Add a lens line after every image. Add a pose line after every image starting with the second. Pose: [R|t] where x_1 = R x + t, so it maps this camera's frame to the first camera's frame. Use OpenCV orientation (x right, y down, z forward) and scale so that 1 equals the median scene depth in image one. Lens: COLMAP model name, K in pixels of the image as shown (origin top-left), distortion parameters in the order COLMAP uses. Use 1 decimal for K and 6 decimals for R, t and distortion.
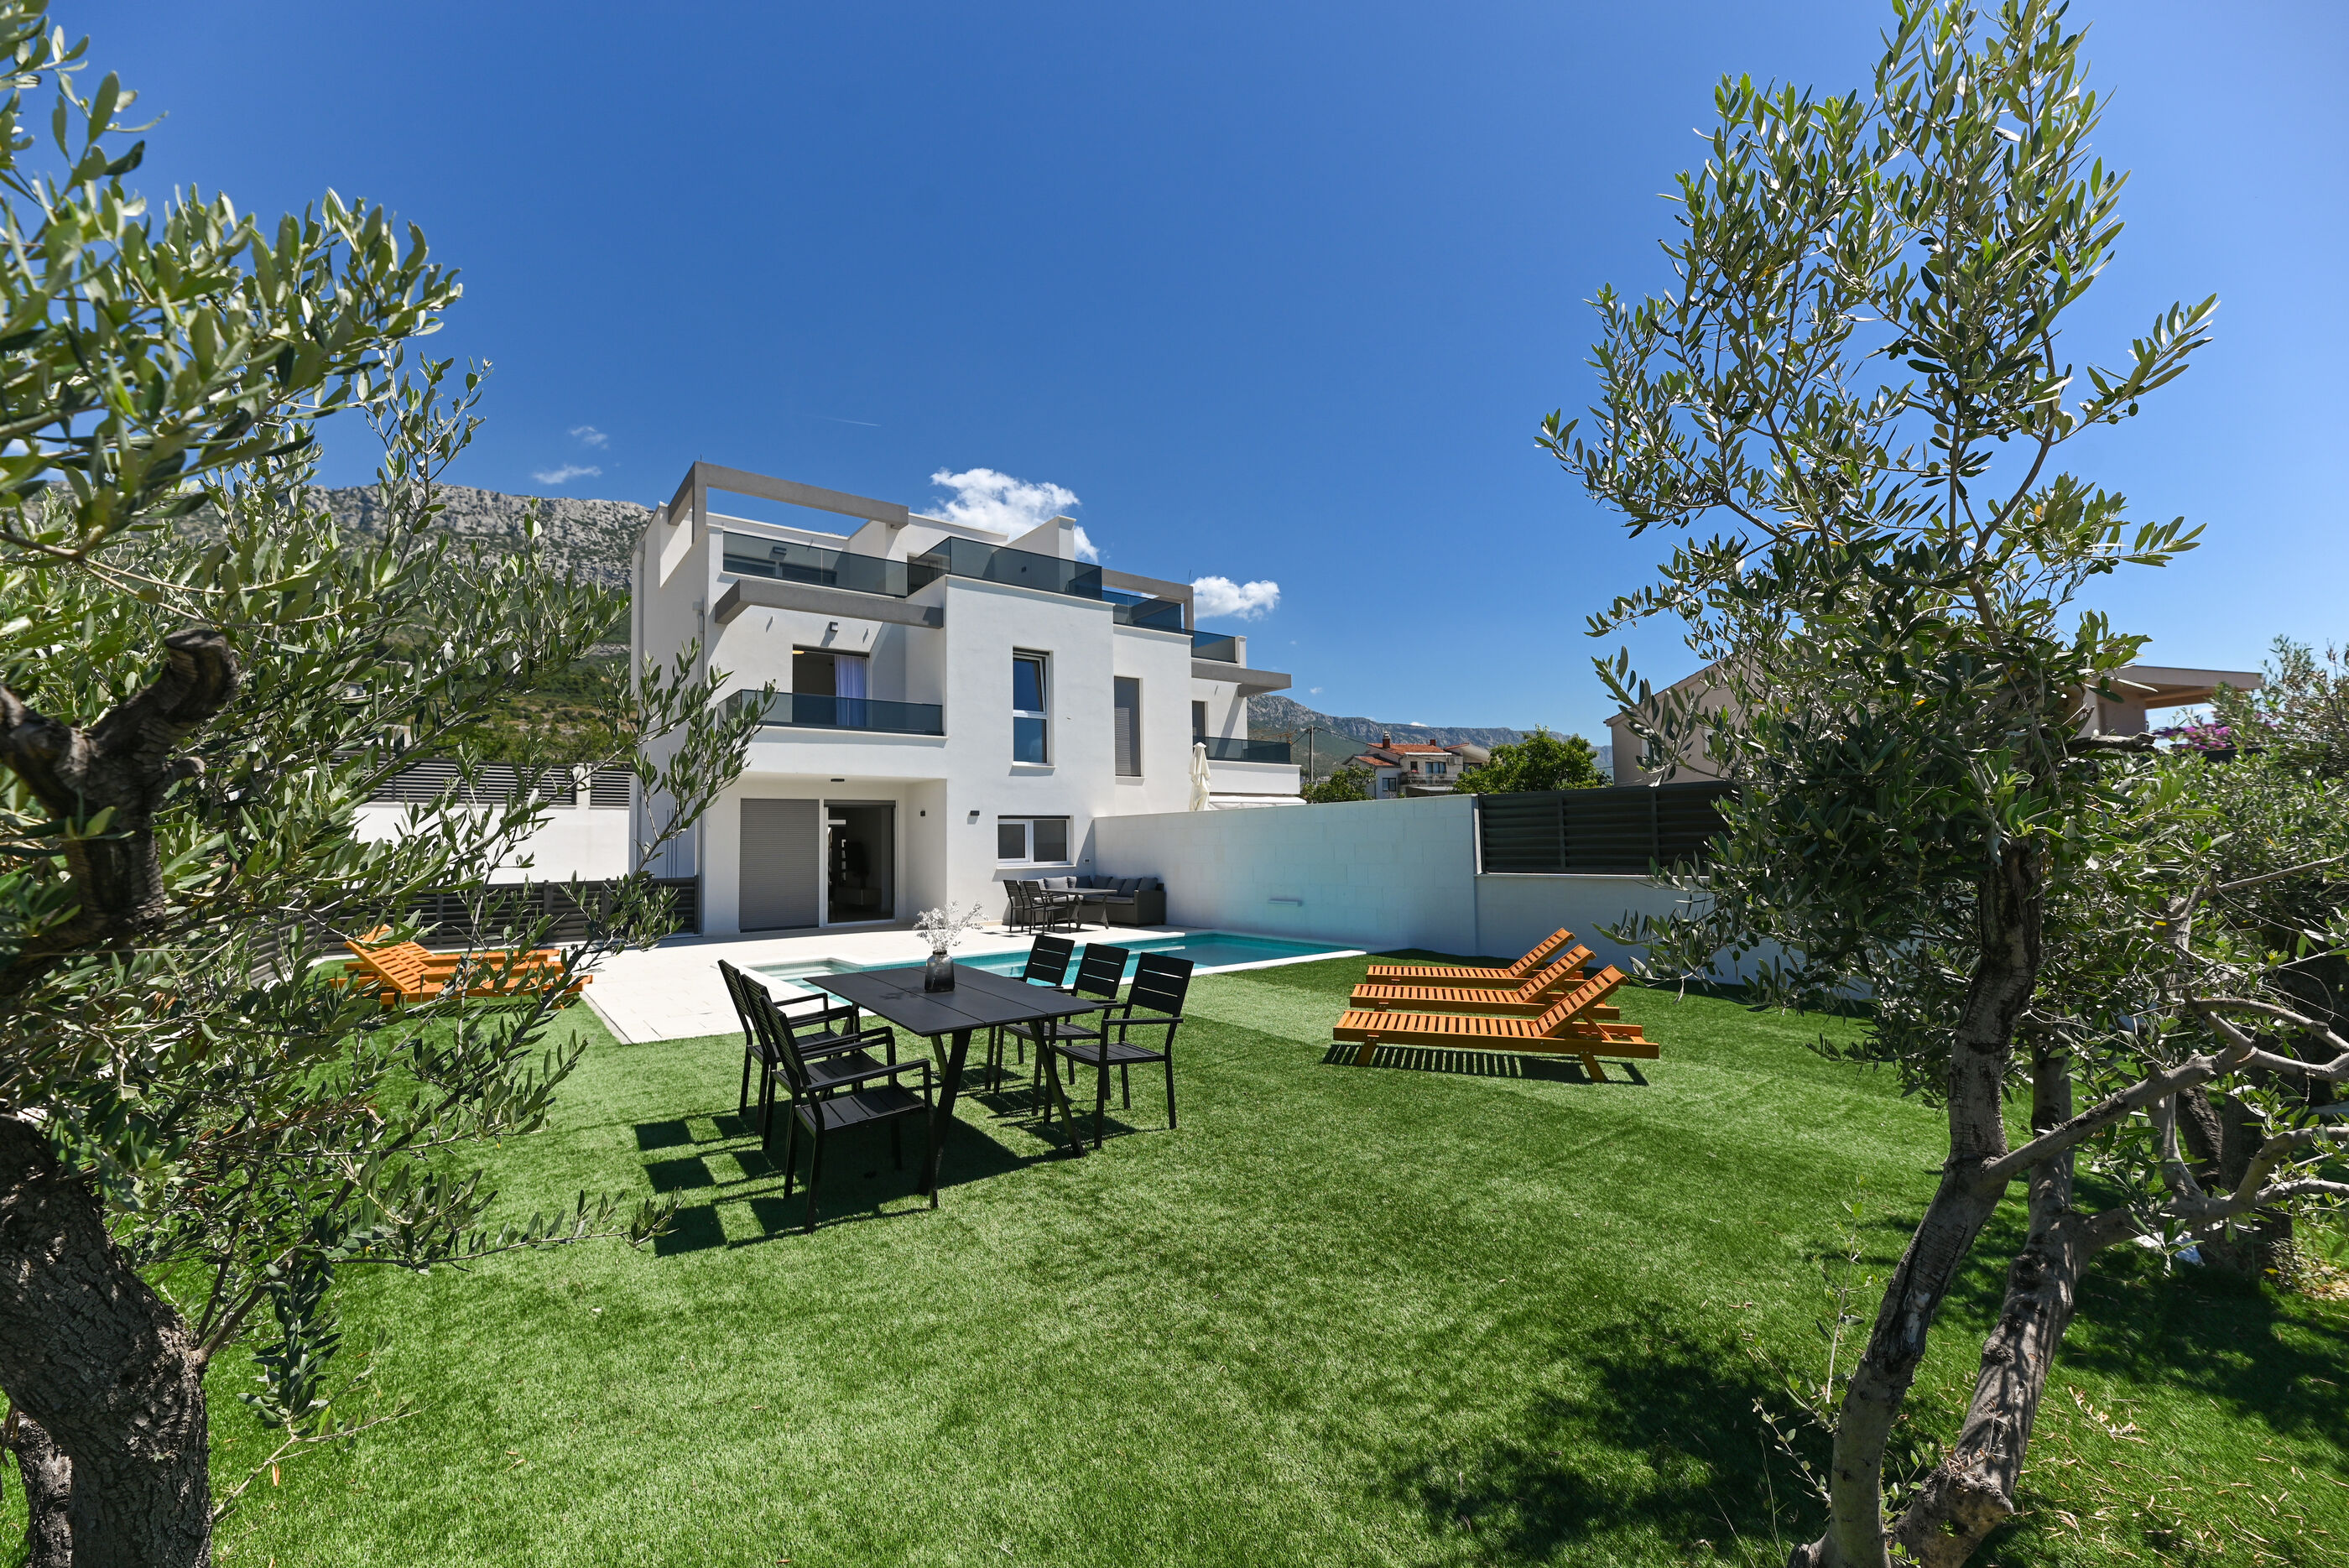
lens RADIAL K [[930.9, 0, 1172.8], [0, 930.9, 788.7], [0, 0, 1]] dist [0.014010, -0.002991]
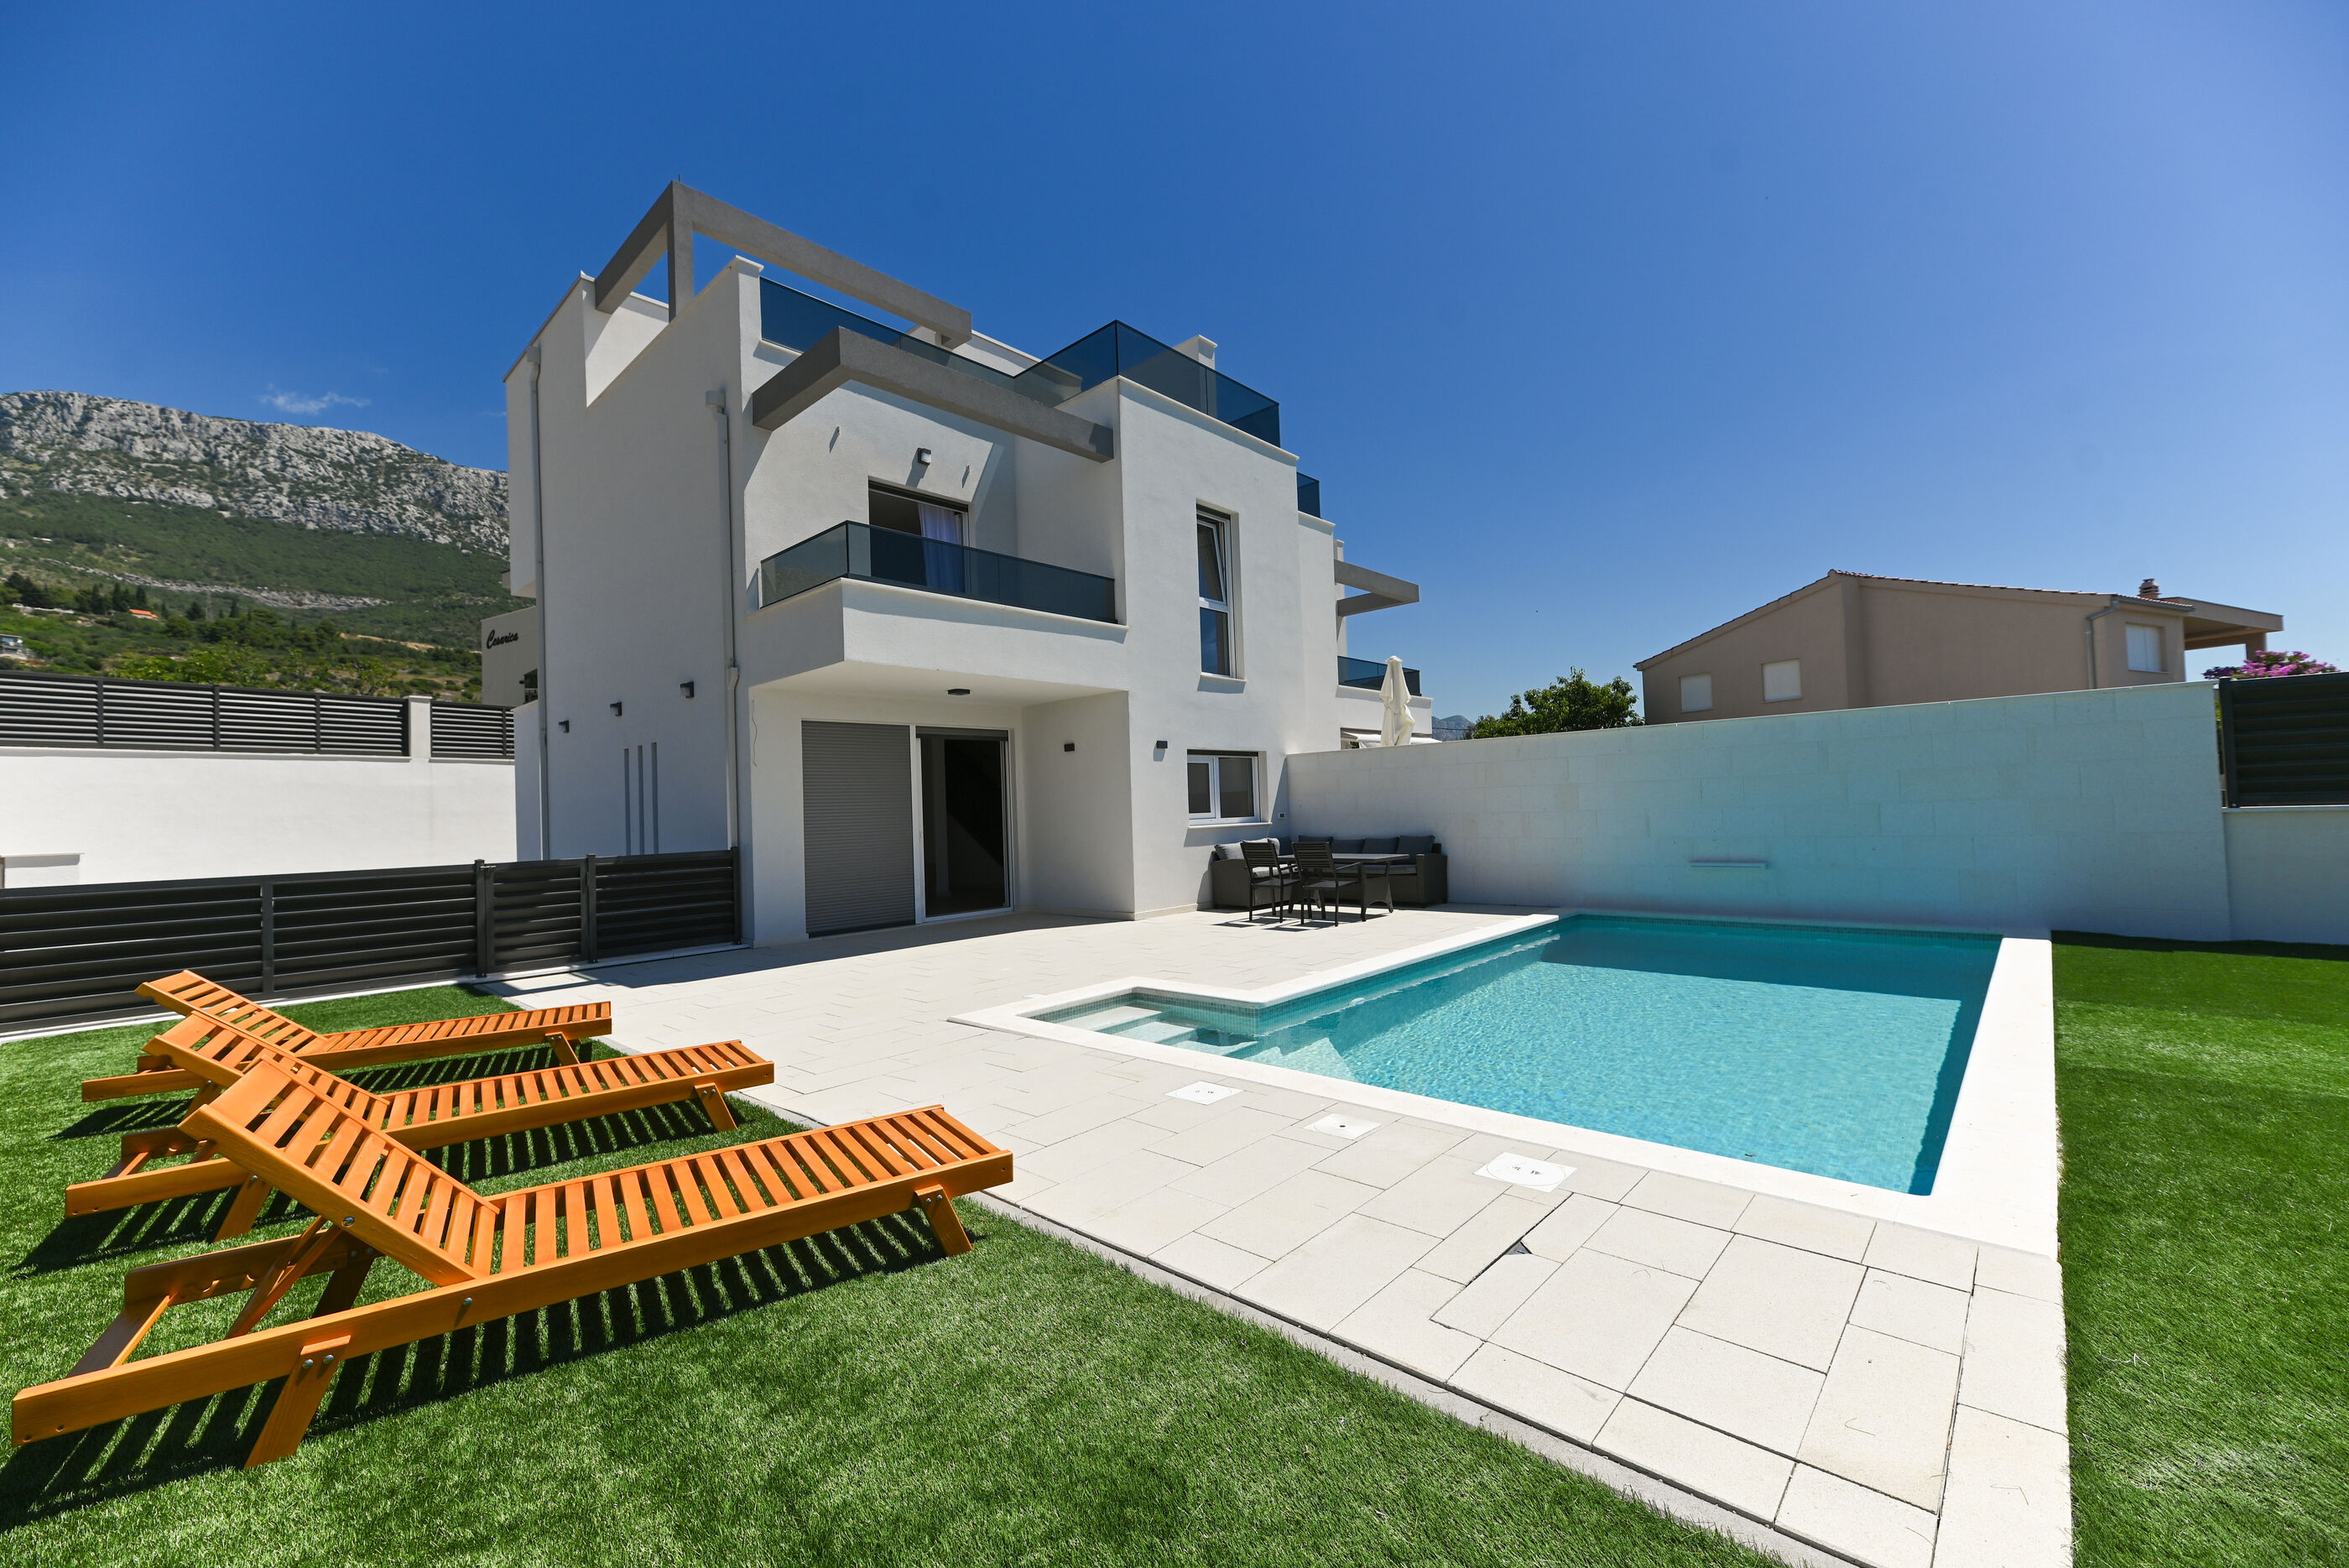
lens RADIAL K [[930.9, 0, 1173.6], [0, 930.9, 786.5], [0, 0, 1]] dist [0.014010, -0.002991]
pose [[0.984431, -0.012333, 0.175340, -0.306729], [0.007132, 0.999517, 0.030262, 0.034386], [-0.175629, -0.028540, 0.984043, 0.329205]]
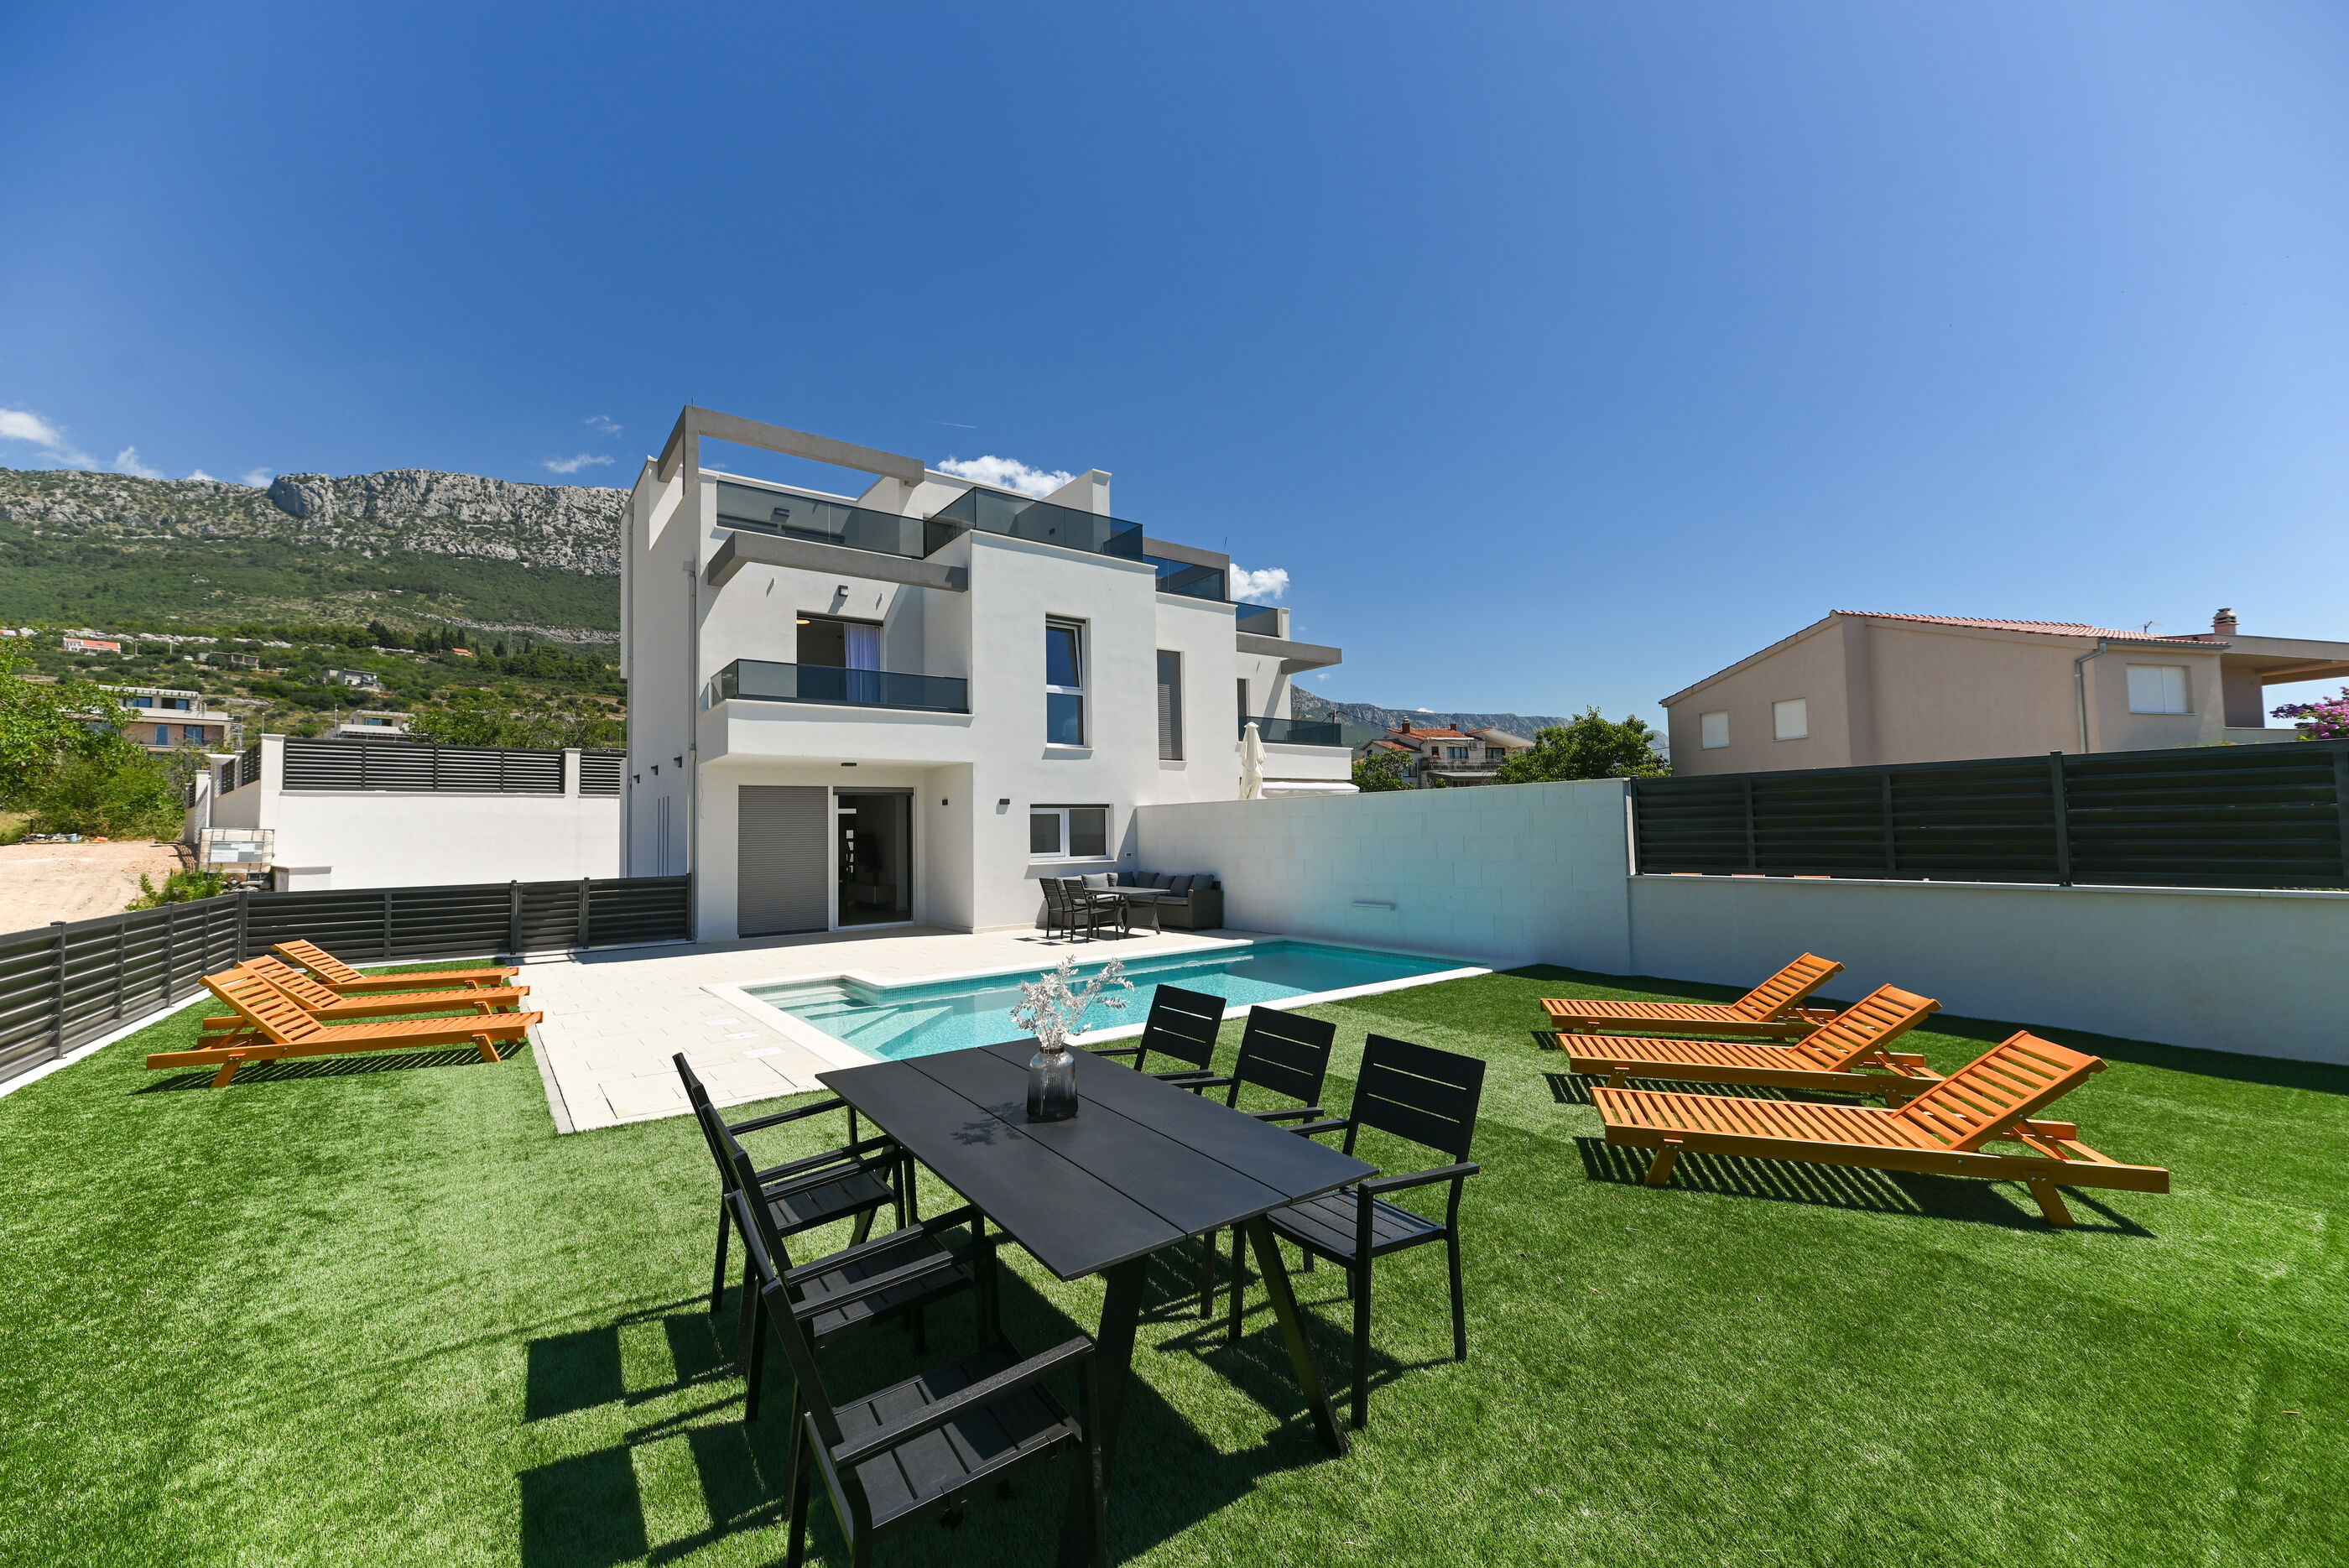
lens RADIAL K [[930.9, 0, 1173.5], [0, 930.9, 784.3], [0, 0, 1]] dist [0.014010, -0.002991]
pose [[0.999988, -0.002295, -0.004348, -0.046861], [0.002336, 0.999952, 0.009510, 0.001662], [0.004326, -0.009520, 0.999945, 0.115480]]
